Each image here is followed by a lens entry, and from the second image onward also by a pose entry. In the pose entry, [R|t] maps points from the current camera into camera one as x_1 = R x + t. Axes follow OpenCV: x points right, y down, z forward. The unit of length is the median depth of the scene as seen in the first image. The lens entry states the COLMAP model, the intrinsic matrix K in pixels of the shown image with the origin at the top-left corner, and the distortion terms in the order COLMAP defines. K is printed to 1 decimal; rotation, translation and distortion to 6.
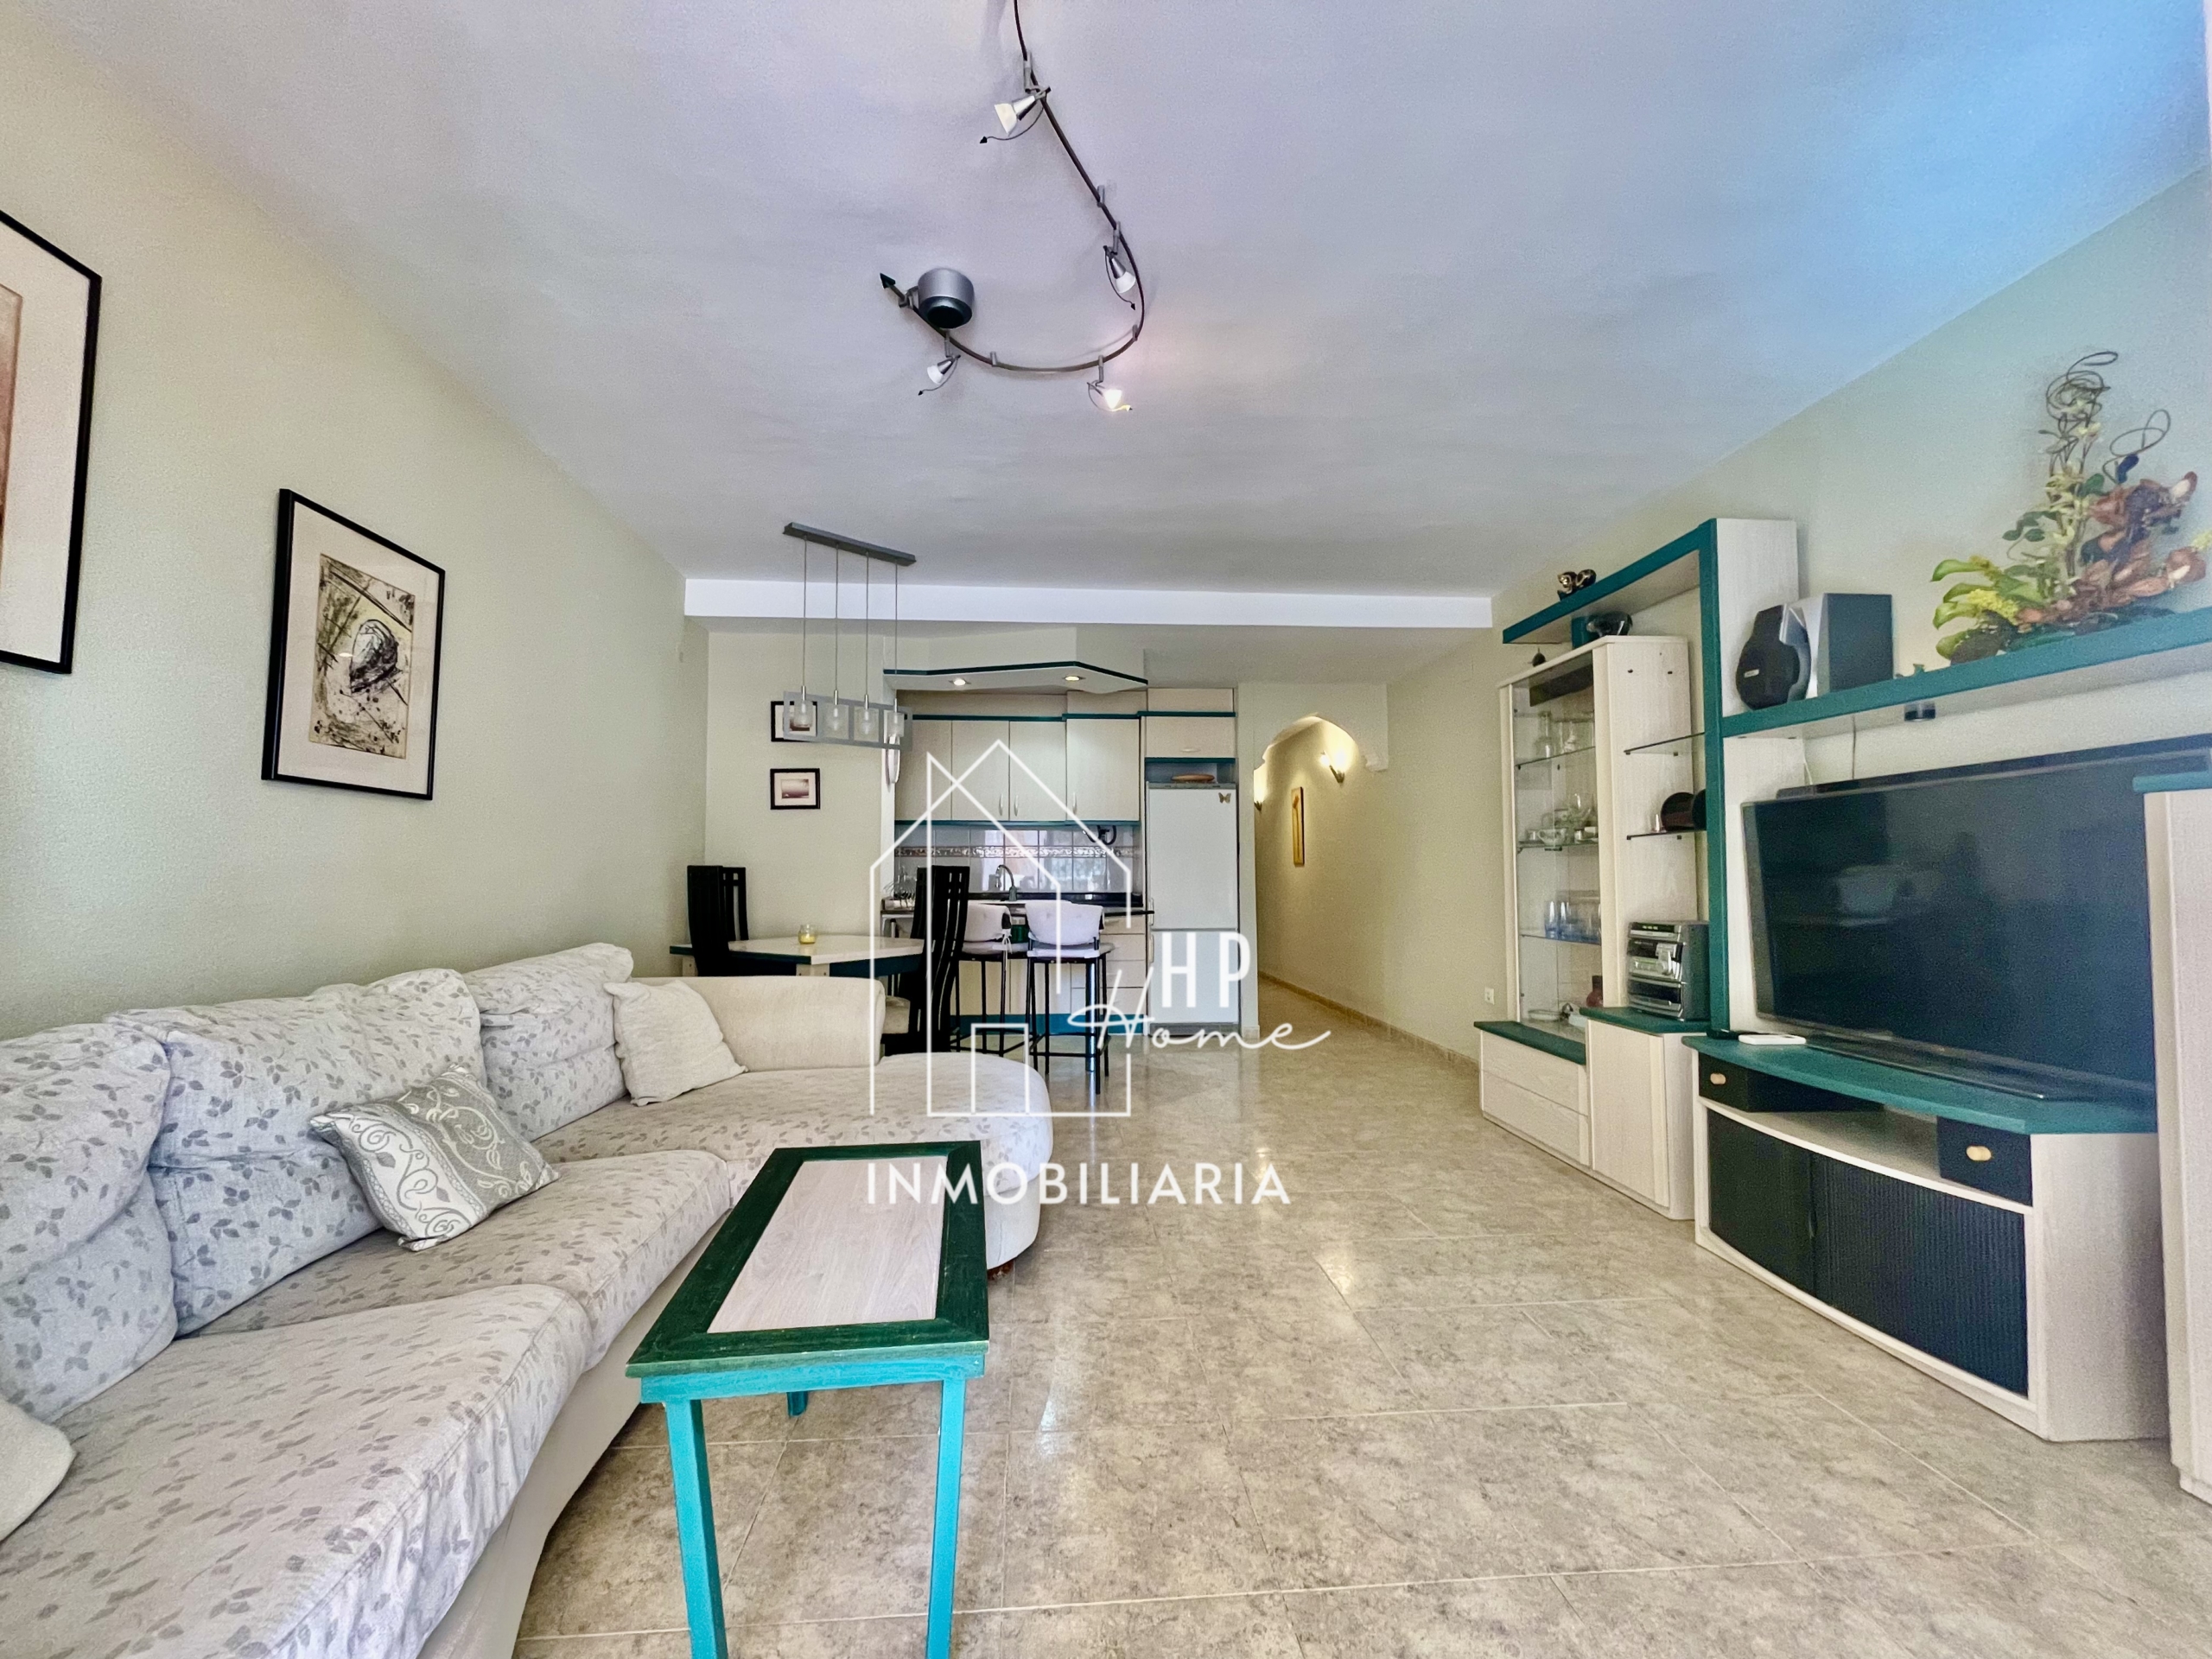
lens RADIAL K [[894.3, 0, 1106.3], [0, 894.3, 827.1], [0, 0, 1]] dist [0.000029, -0.000335]
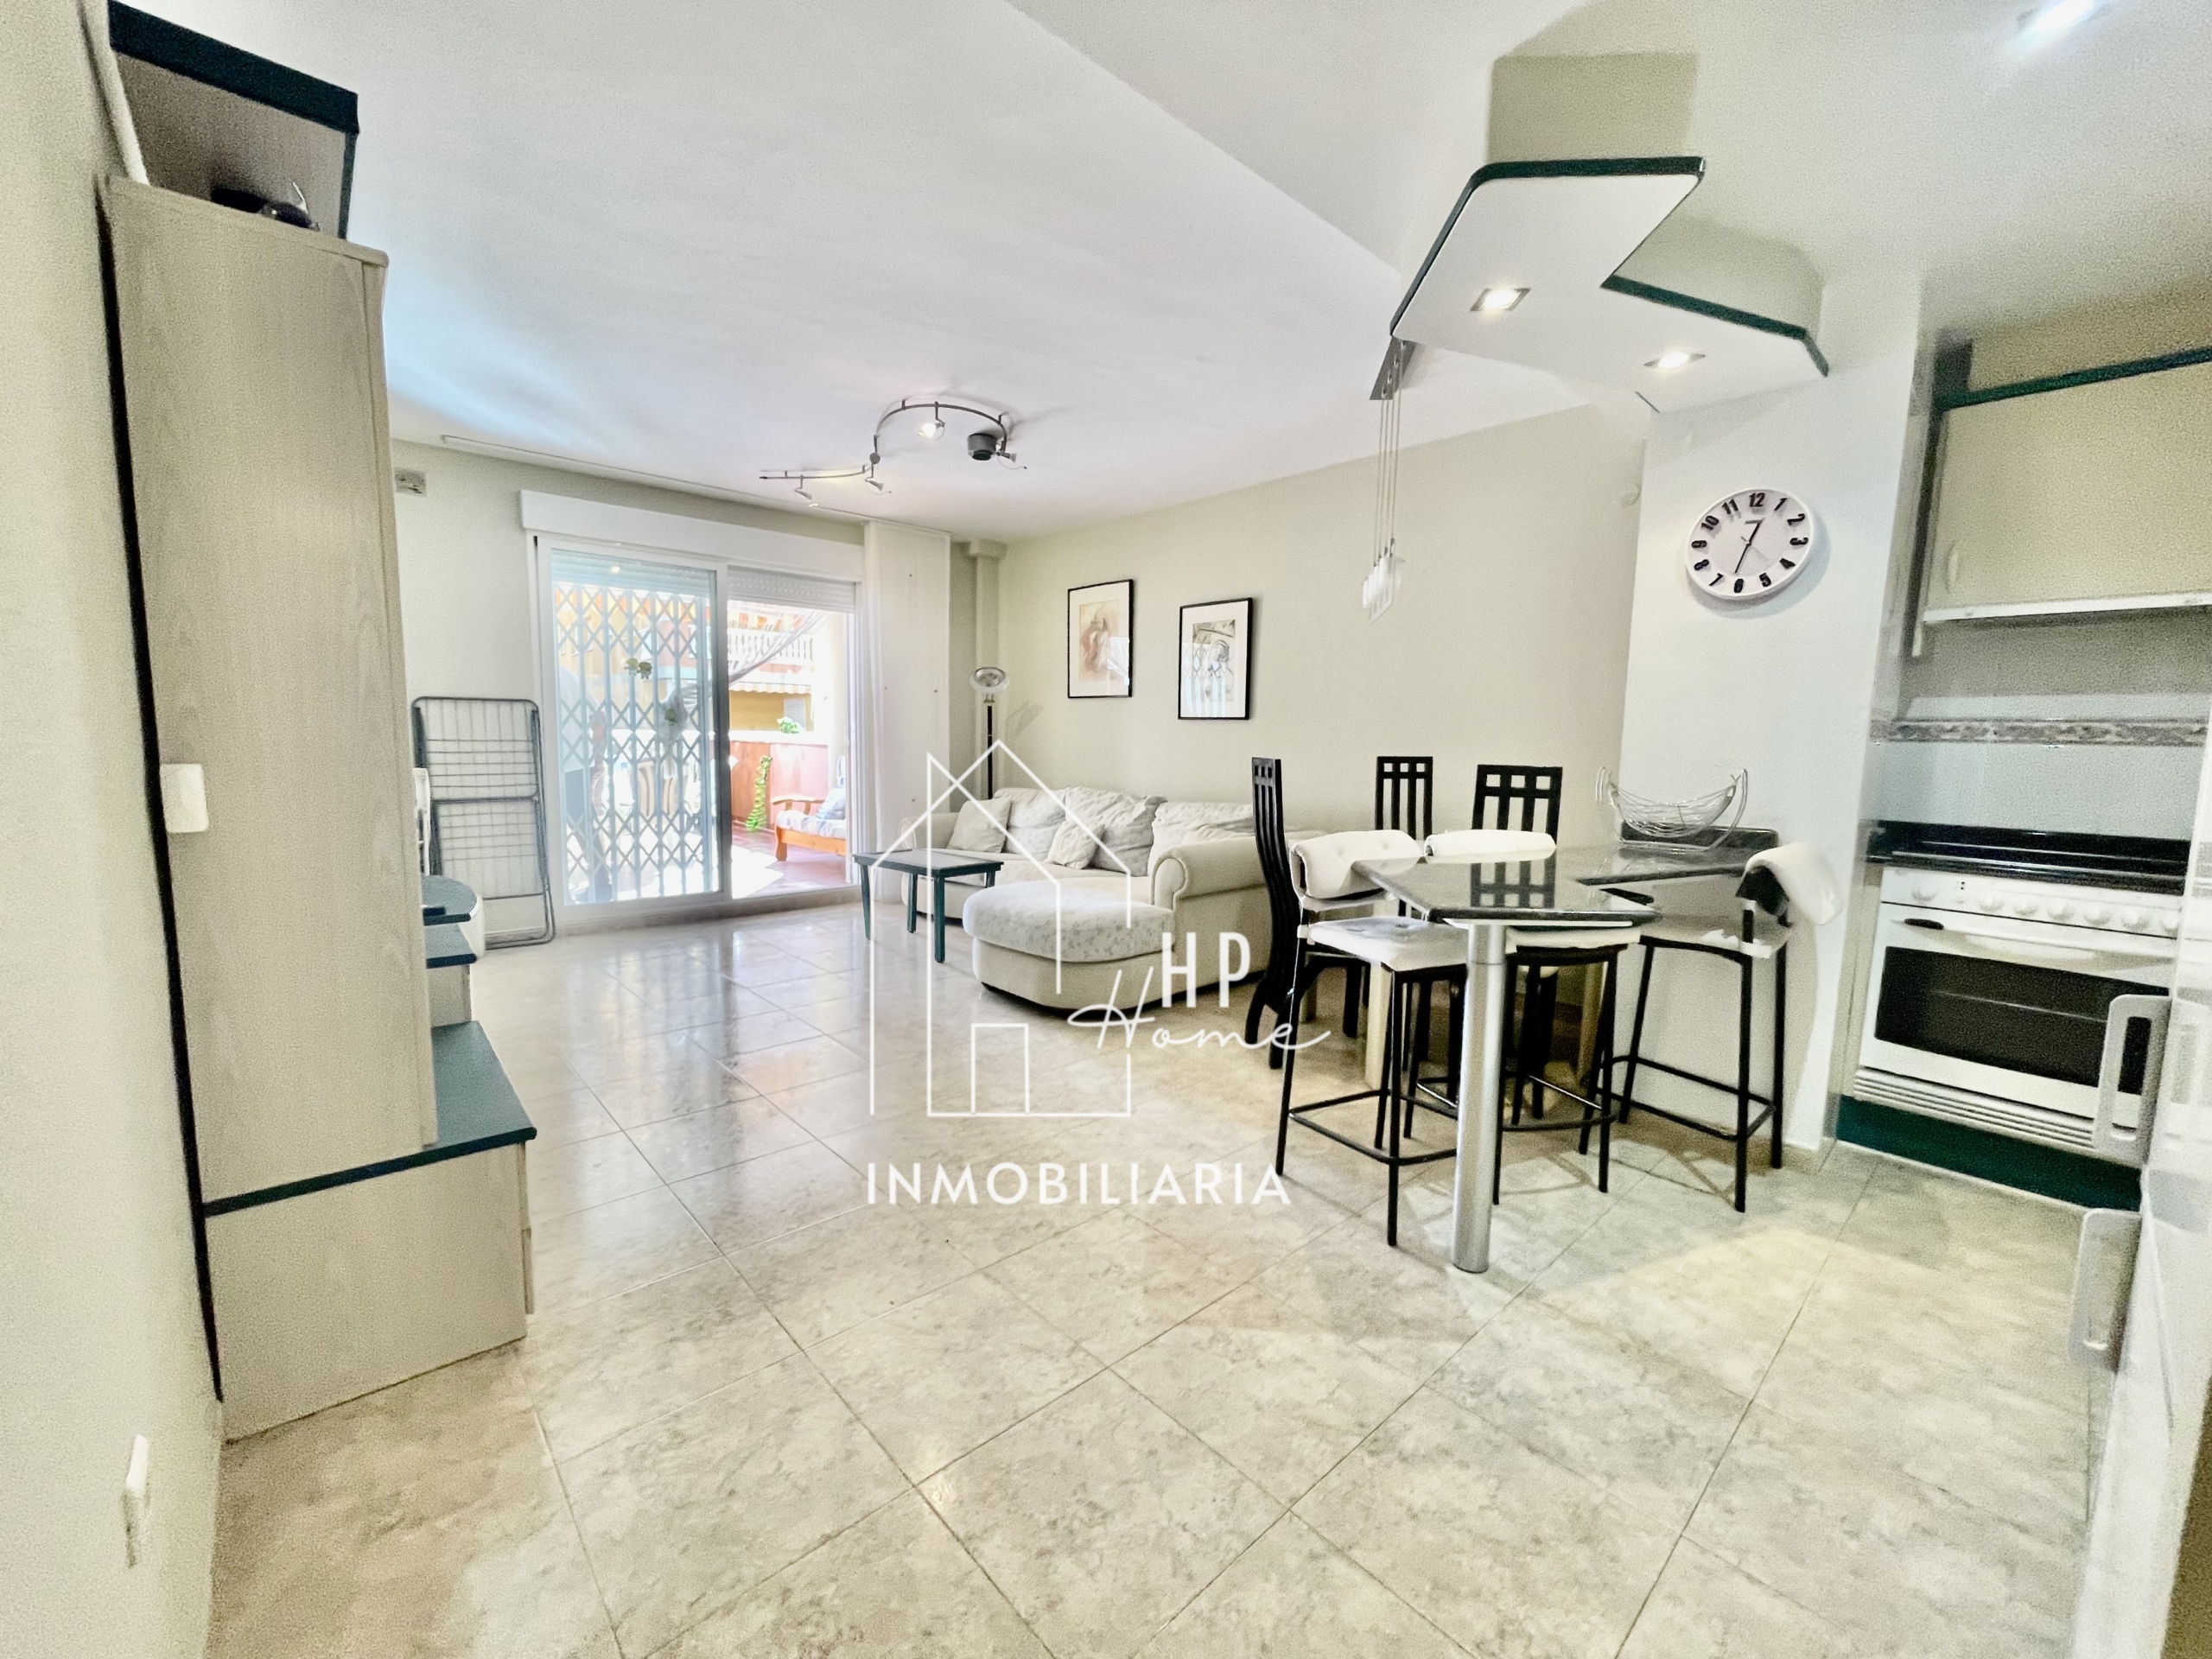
lens RADIAL K [[894.3, 0, 1103.8], [0, 894.3, 833.1], [0, 0, 1]] dist [0.000029, -0.000335]
pose [[-0.796151, 0.052357, -0.602829, 0.763508], [0.016216, 0.997738, 0.065240, 0.094214], [0.604881, 0.042165, -0.795199, 2.617853]]
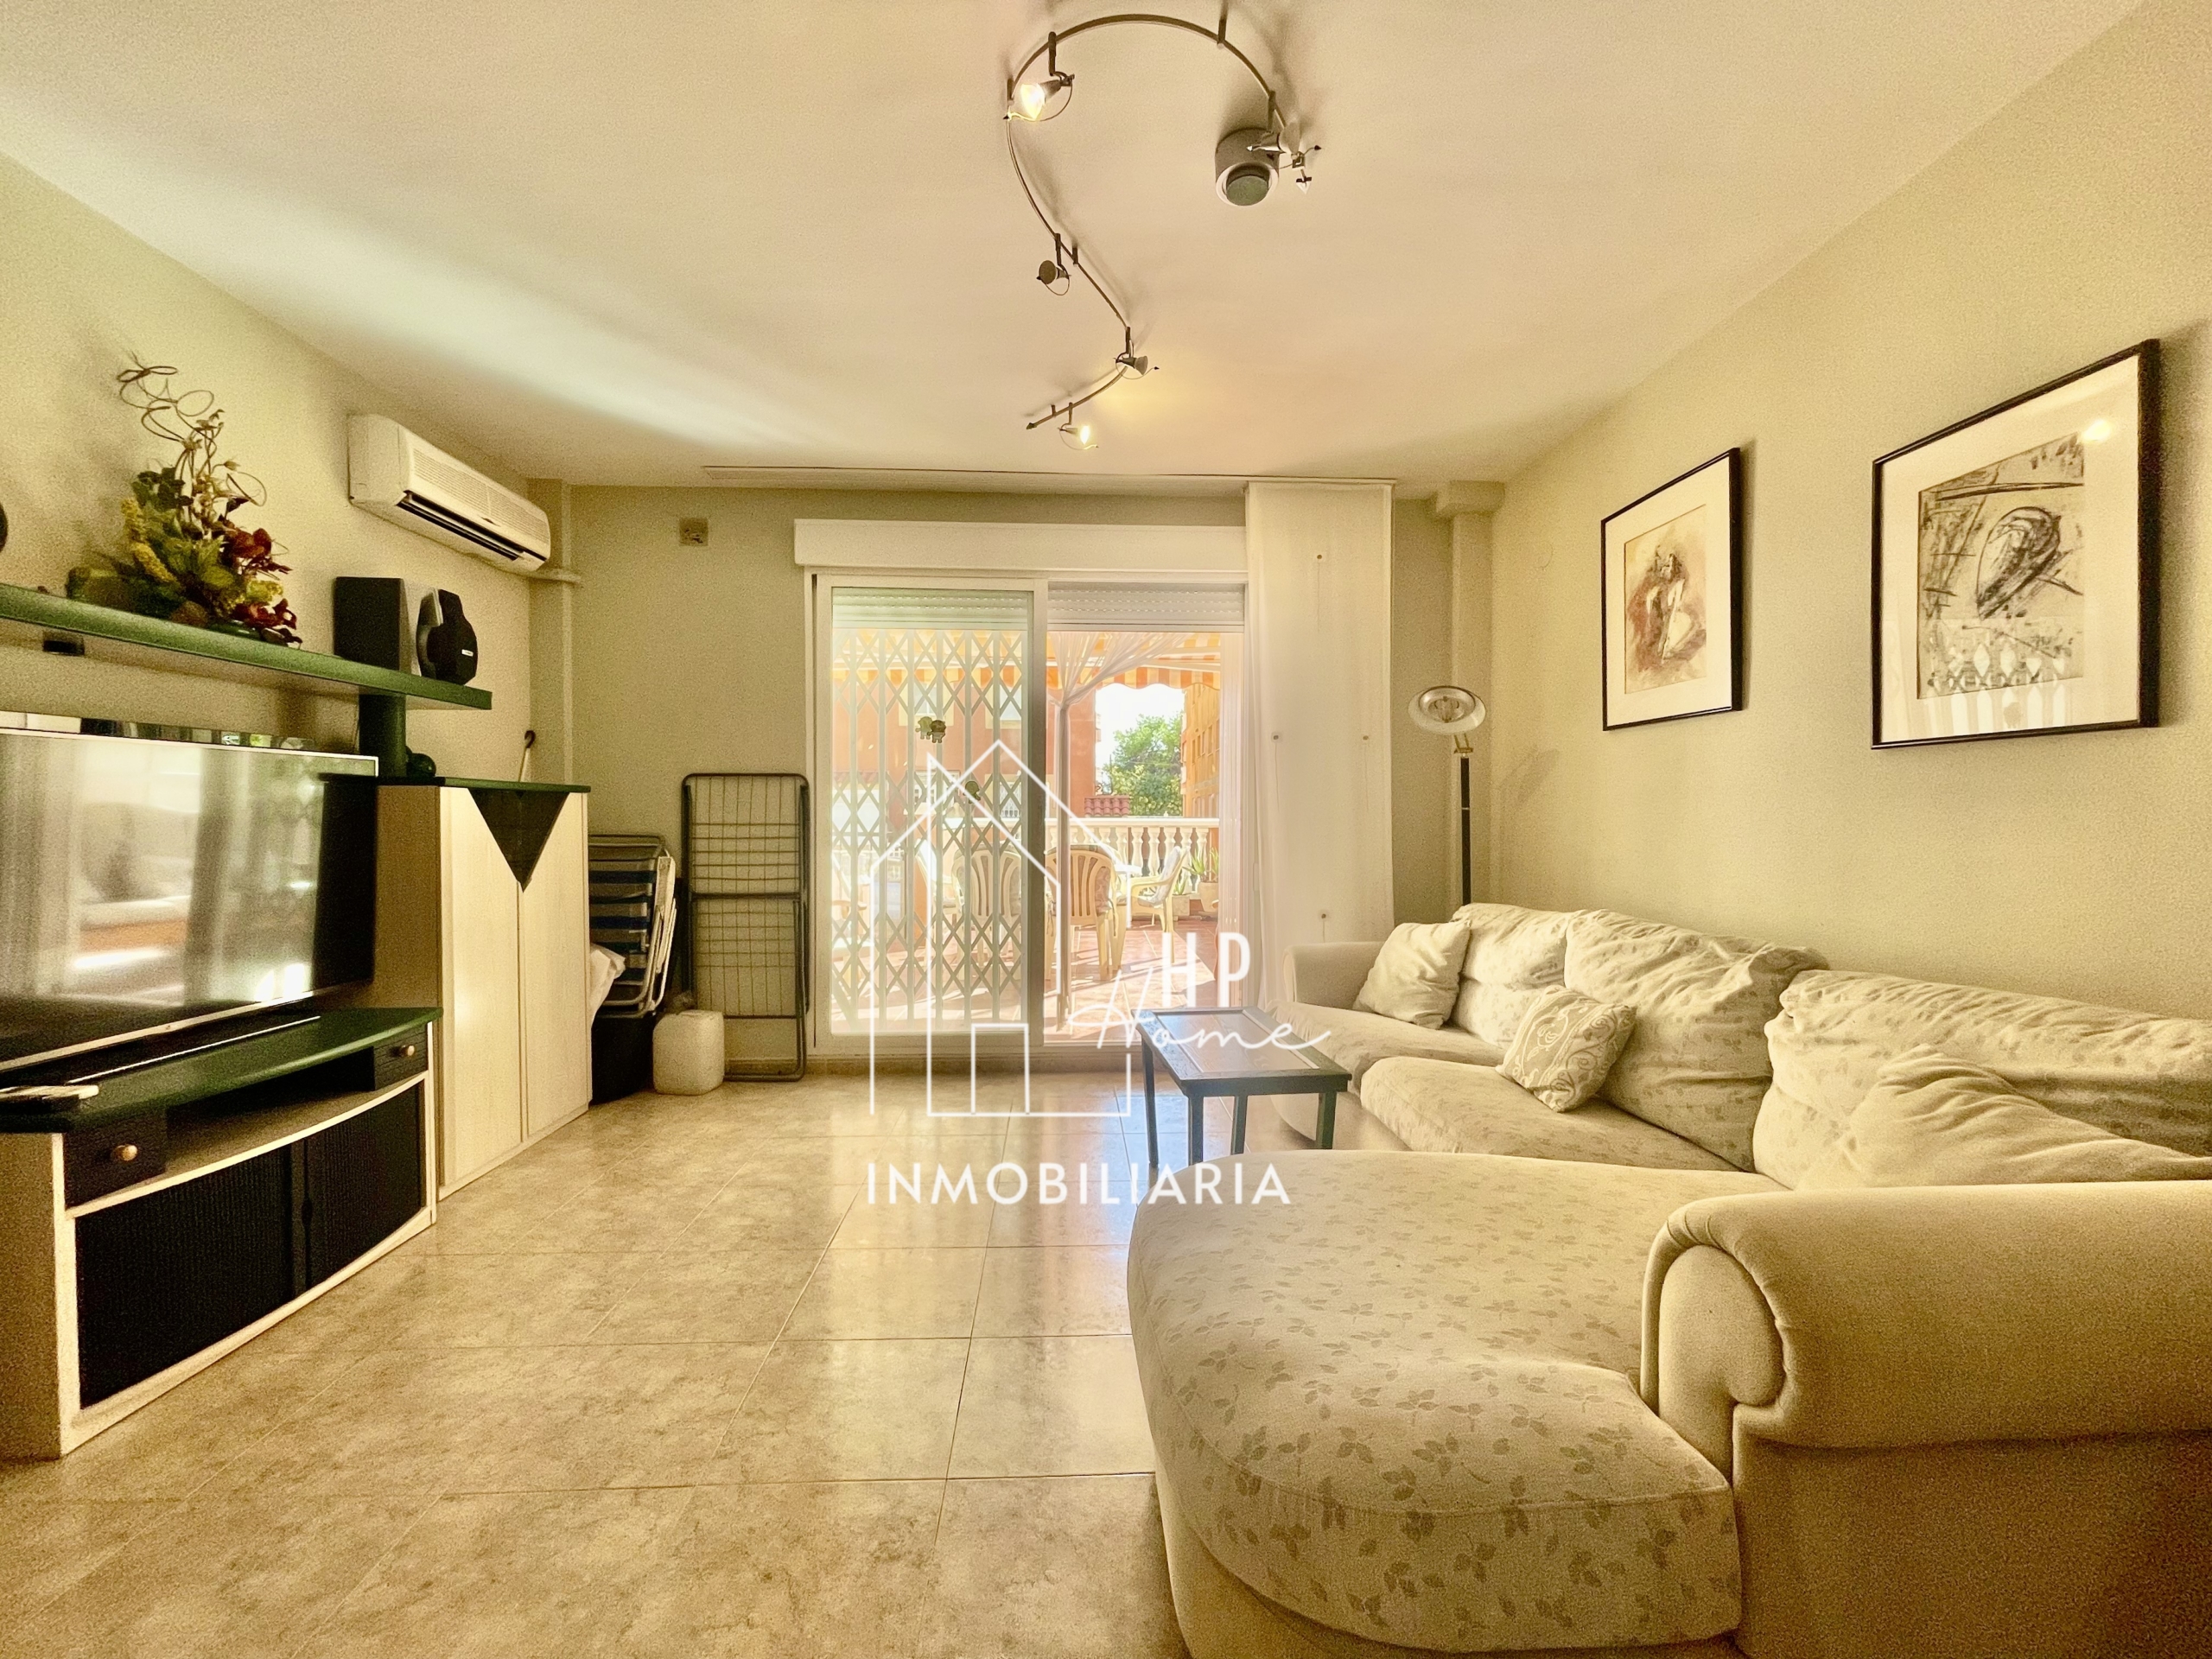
lens RADIAL K [[894.3, 0, 1095.9], [0, 894.3, 834.4], [0, 0, 1]] dist [0.000029, -0.000335]
pose [[-0.998744, -0.001176, 0.050086, -0.077851], [-0.003079, 0.999276, -0.037920, 0.075092], [-0.050005, -0.038026, -0.998025, 1.799522]]
